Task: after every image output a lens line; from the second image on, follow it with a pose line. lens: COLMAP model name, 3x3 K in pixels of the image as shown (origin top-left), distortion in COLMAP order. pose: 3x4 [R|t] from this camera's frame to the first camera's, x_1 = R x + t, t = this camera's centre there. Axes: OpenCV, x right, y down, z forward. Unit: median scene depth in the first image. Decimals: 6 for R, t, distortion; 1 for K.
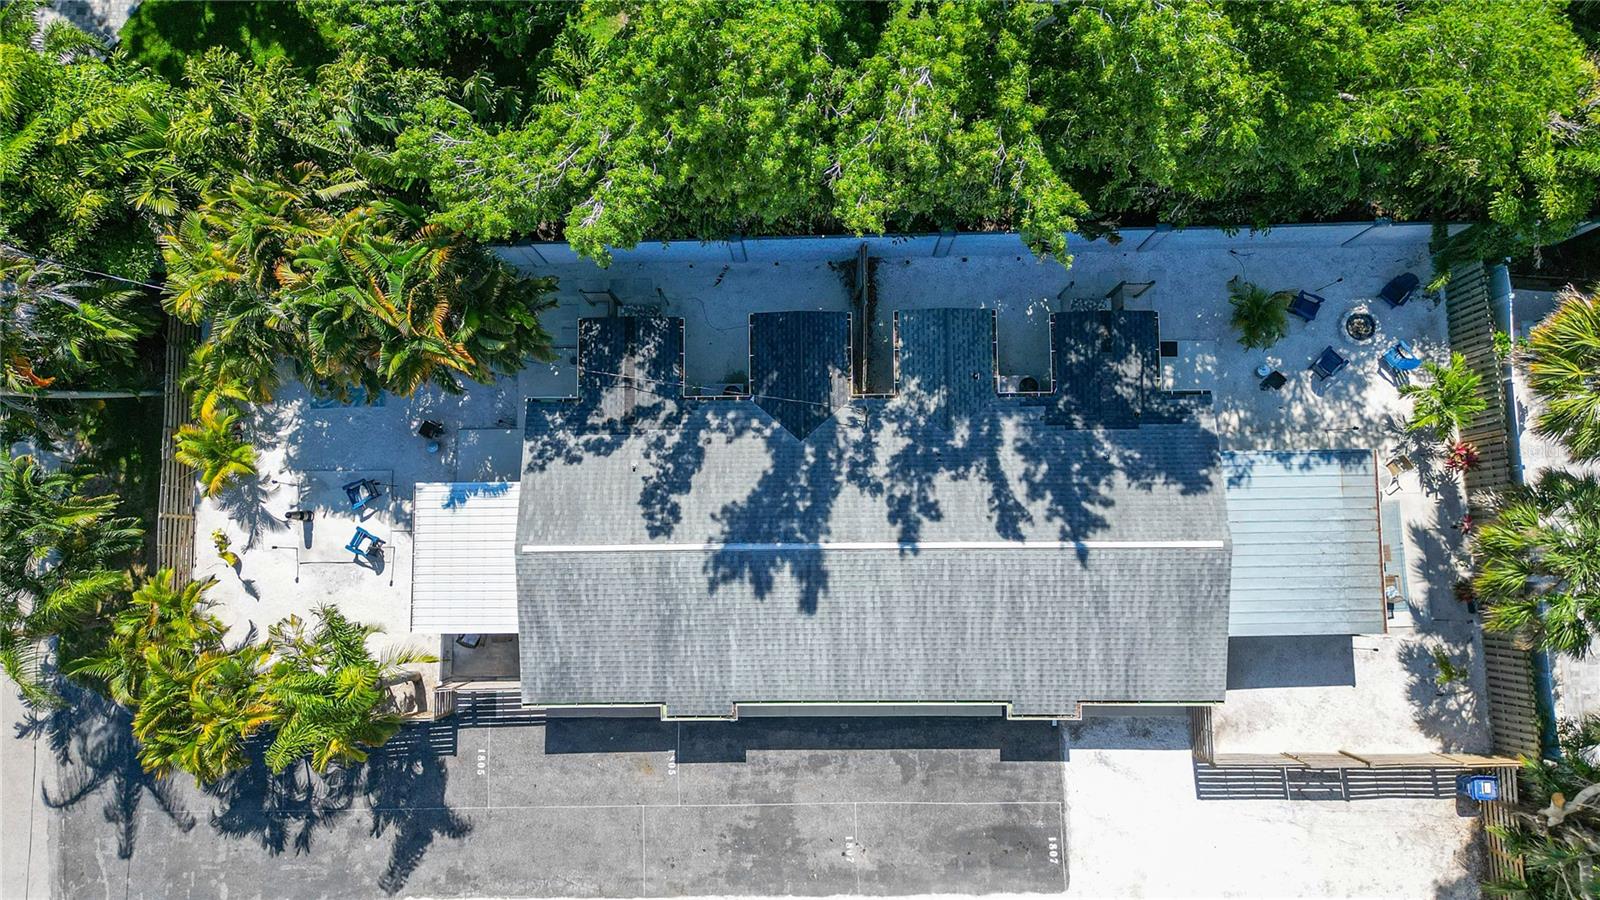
lens RADIAL K [[1125.4, 0, 795.4], [0, 1125.4, 450.1], [0, 0, 1]] dist [0.030406, -0.003320]
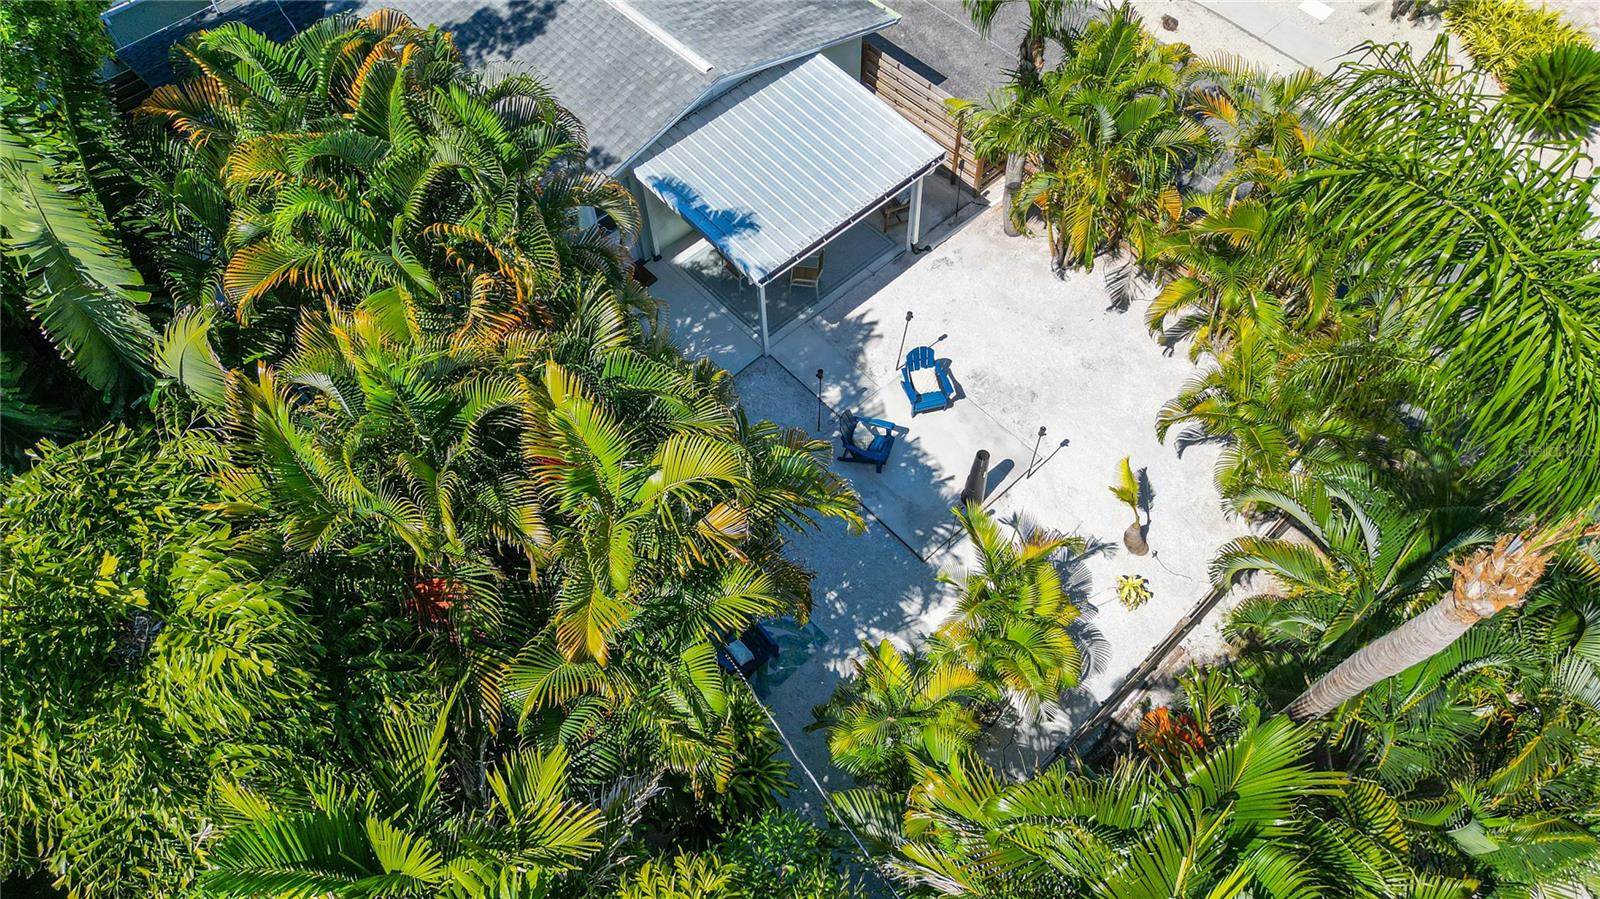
lens RADIAL K [[1125.4, 0, 795.2], [0, 1125.4, 459.2], [0, 0, 1]] dist [0.030406, -0.003320]
pose [[-0.668595, -0.603725, 0.434162, -0.612085], [0.742303, -0.507019, 0.438085, -0.231590], [-0.044355, 0.615181, 0.787137, 0.599349]]
